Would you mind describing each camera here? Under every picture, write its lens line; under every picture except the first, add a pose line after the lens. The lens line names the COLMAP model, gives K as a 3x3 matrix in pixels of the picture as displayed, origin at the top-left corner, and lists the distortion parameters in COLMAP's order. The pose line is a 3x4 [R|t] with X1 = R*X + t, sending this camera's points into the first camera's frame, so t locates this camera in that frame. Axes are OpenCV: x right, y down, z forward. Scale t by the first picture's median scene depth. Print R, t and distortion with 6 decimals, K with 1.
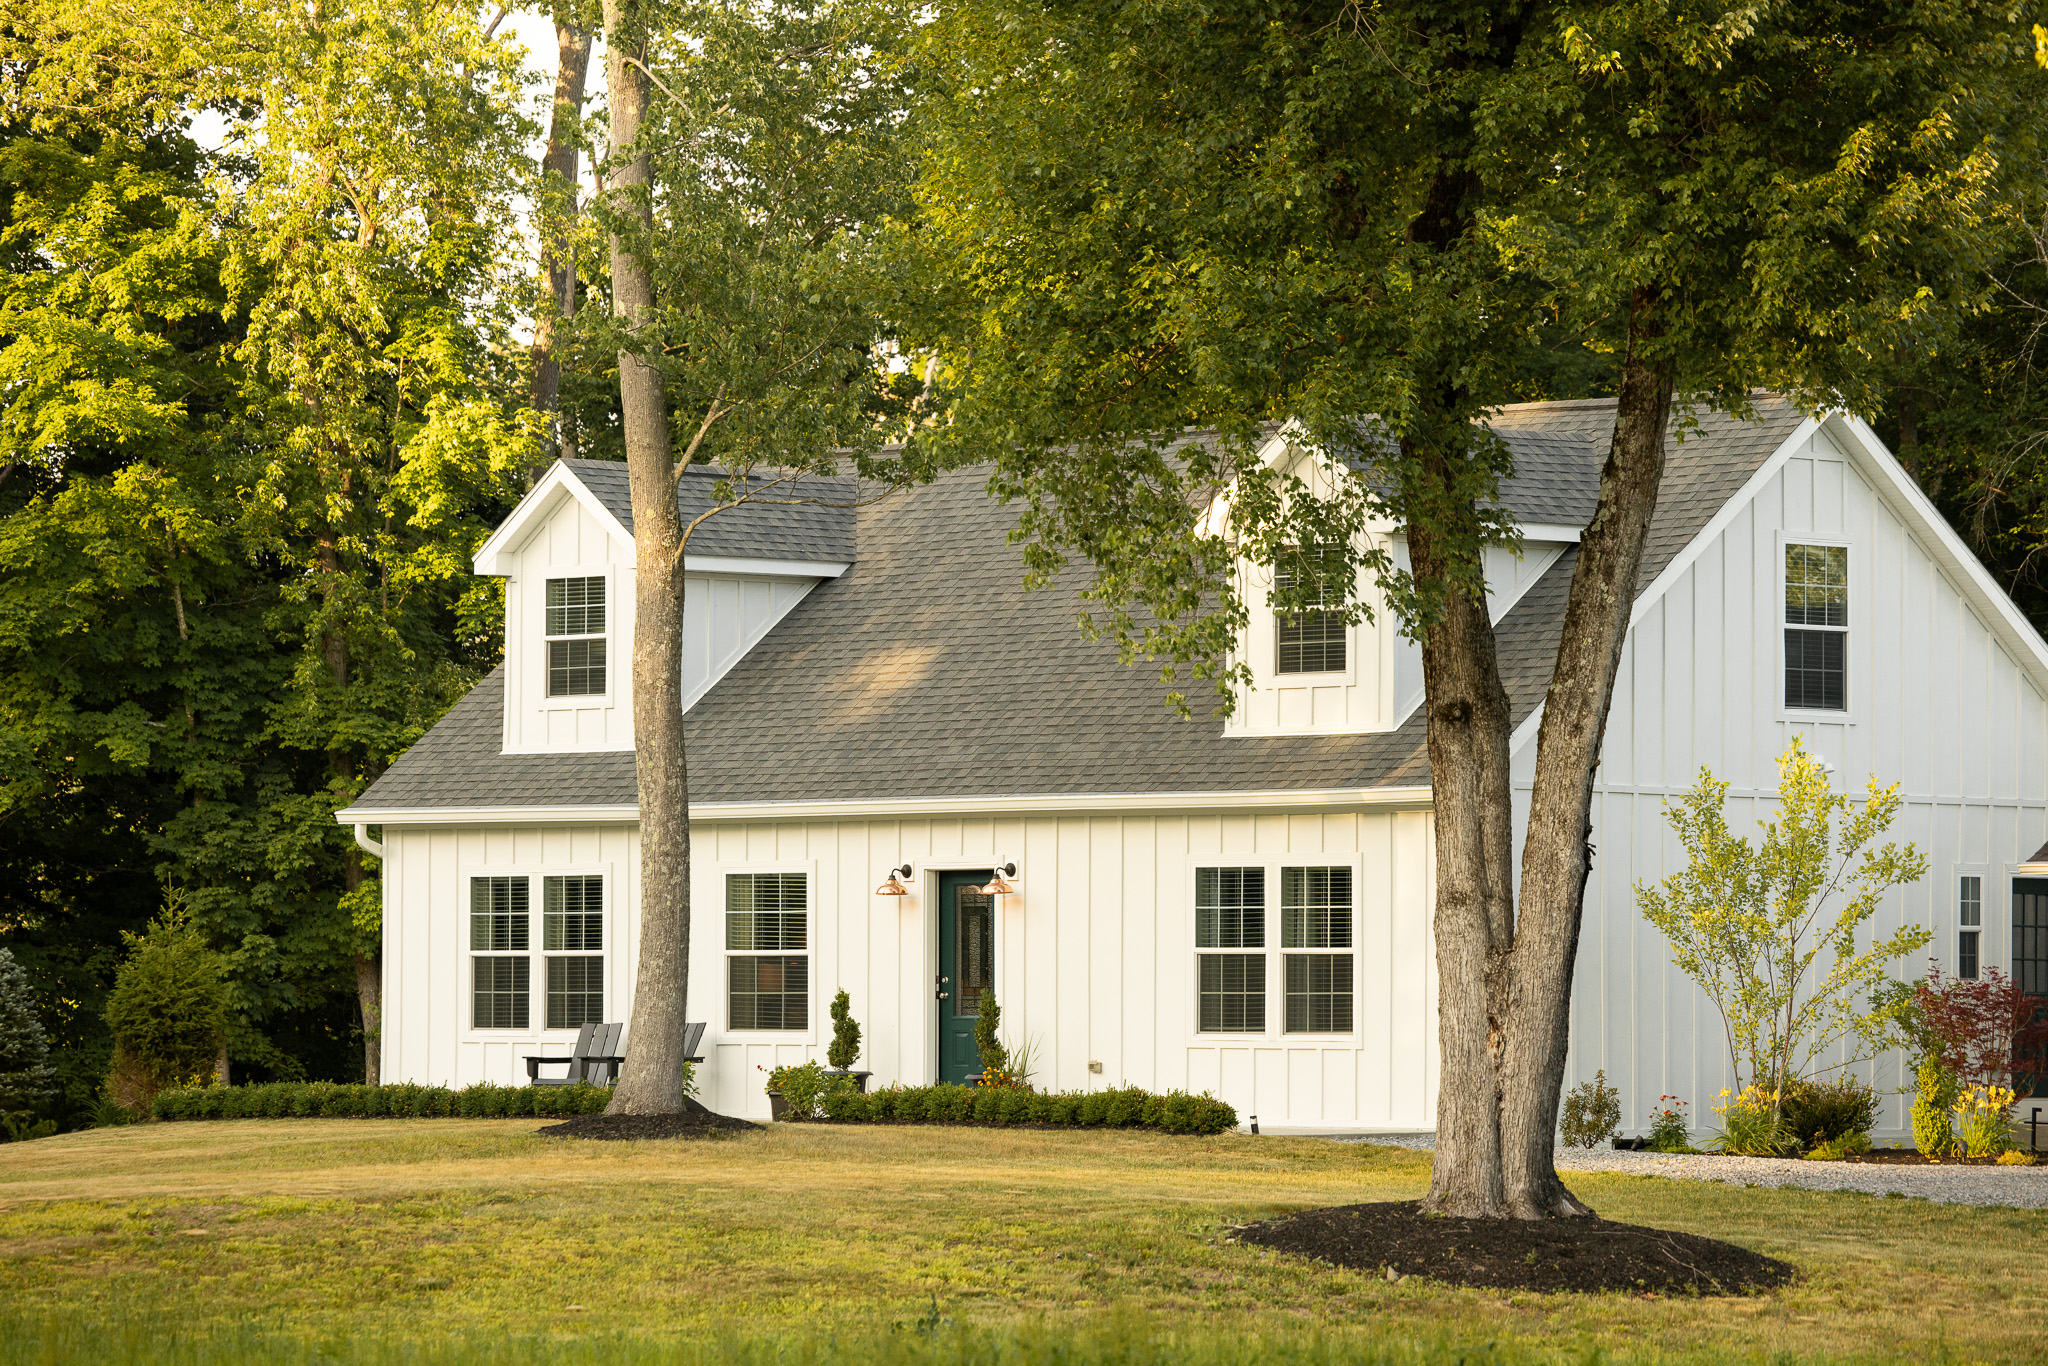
lens RADIAL K [[9170.1, 0, 651.3], [0, 9170.1, 684.1], [0, 0, 1]] dist [-0.029944, 3.273641]
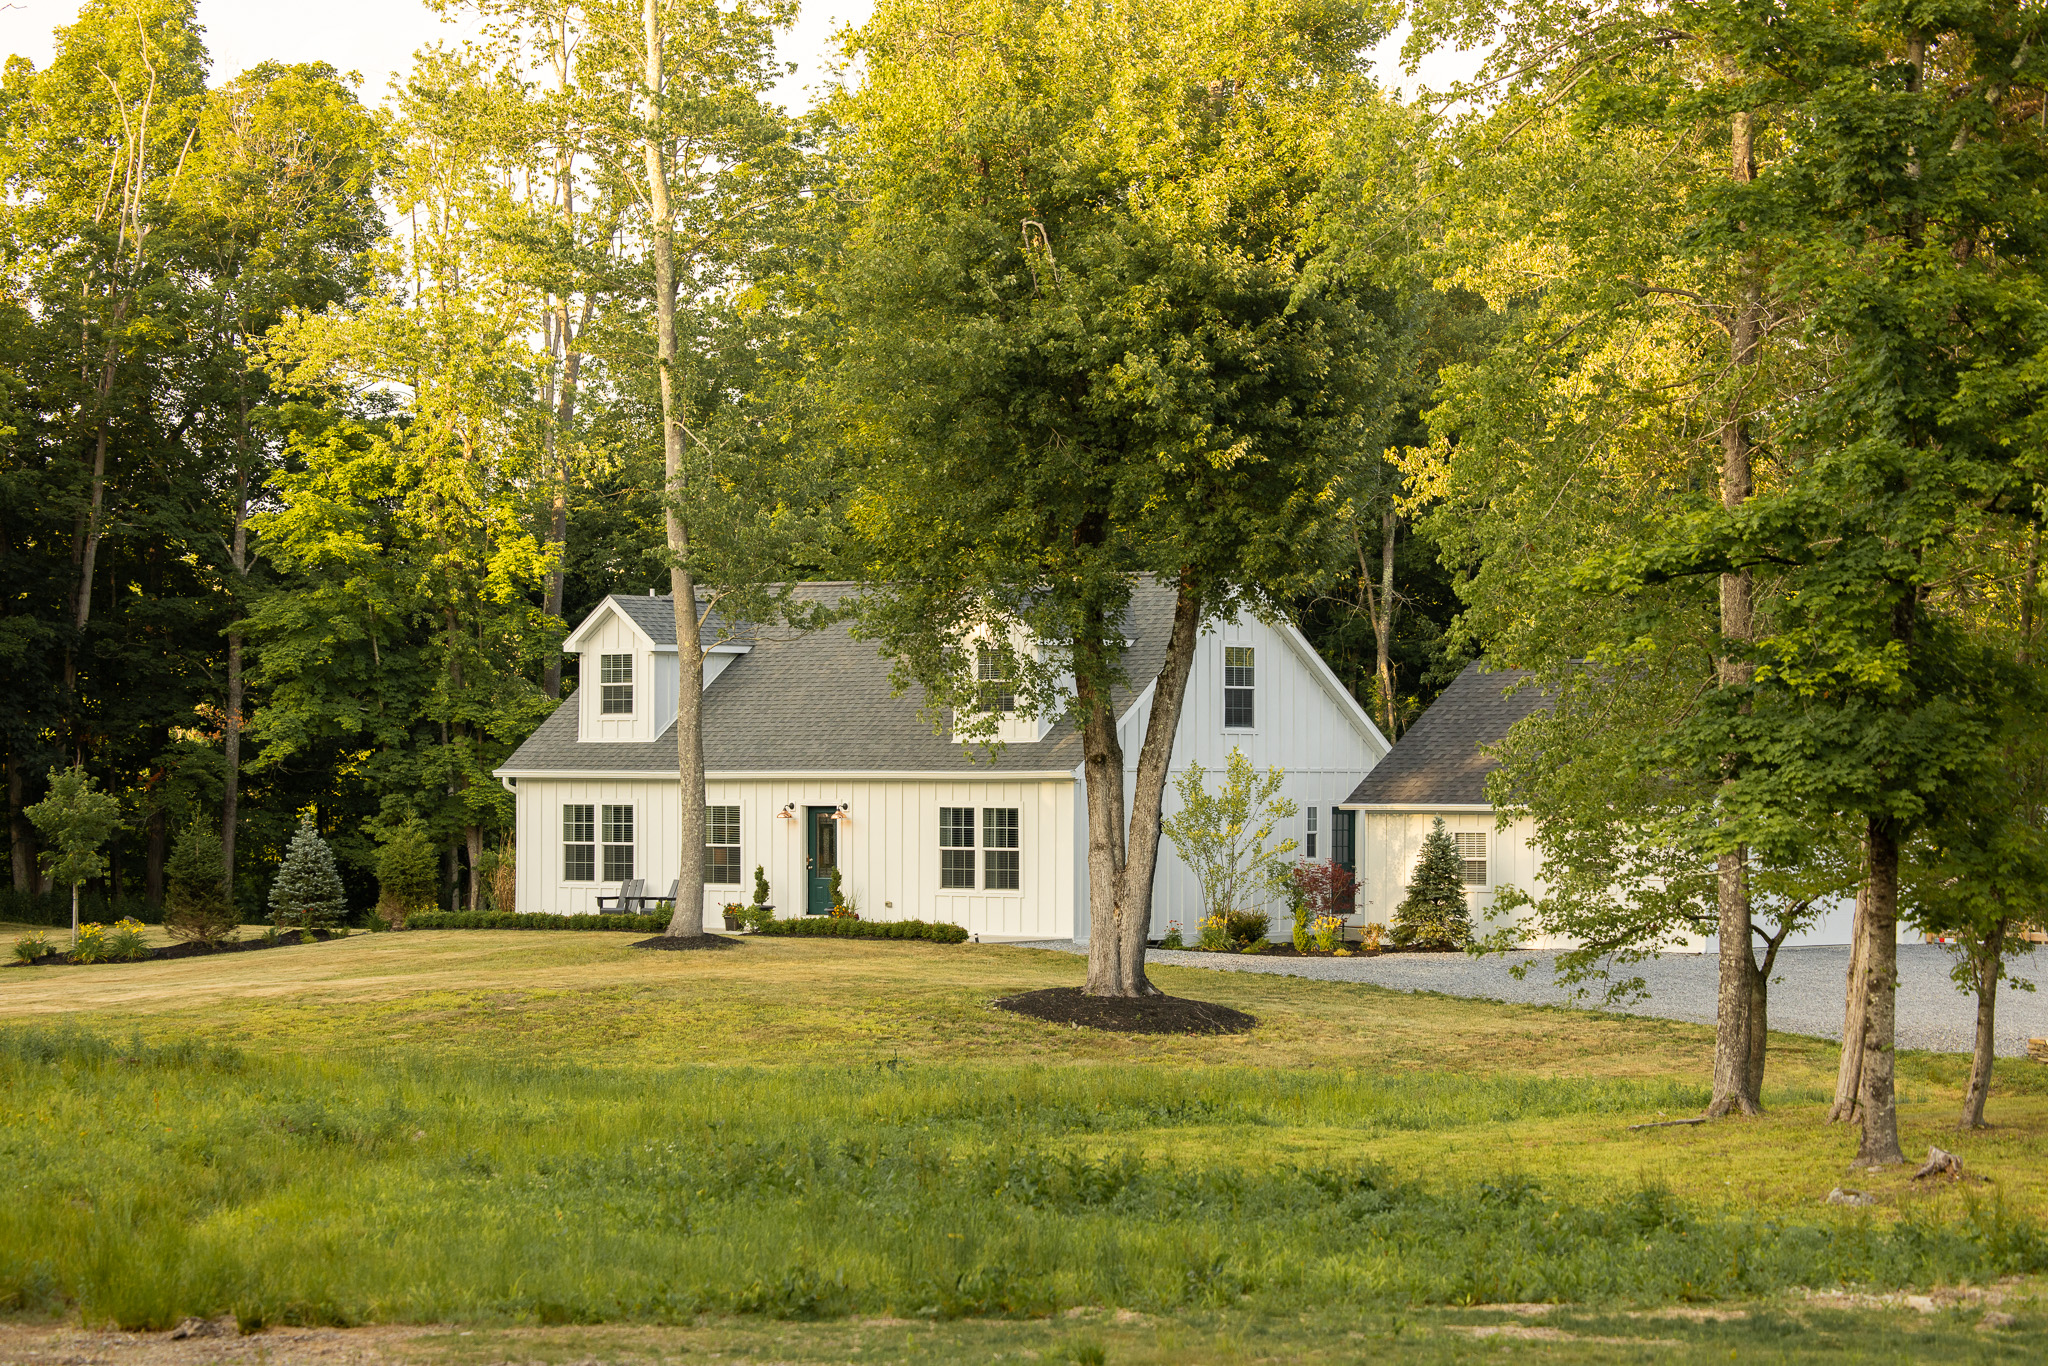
lens RADIAL K [[5588.5, 0, 1024.0], [0, 5588.5, 683.0], [0, 0, 1]] dist [-0.024112, -0.351372]
pose [[0.993714, -0.002114, 0.111929, -0.060336], [-0.000467, 0.999735, 0.023029, -0.035870], [-0.111948, -0.022936, 0.993449, -0.232699]]
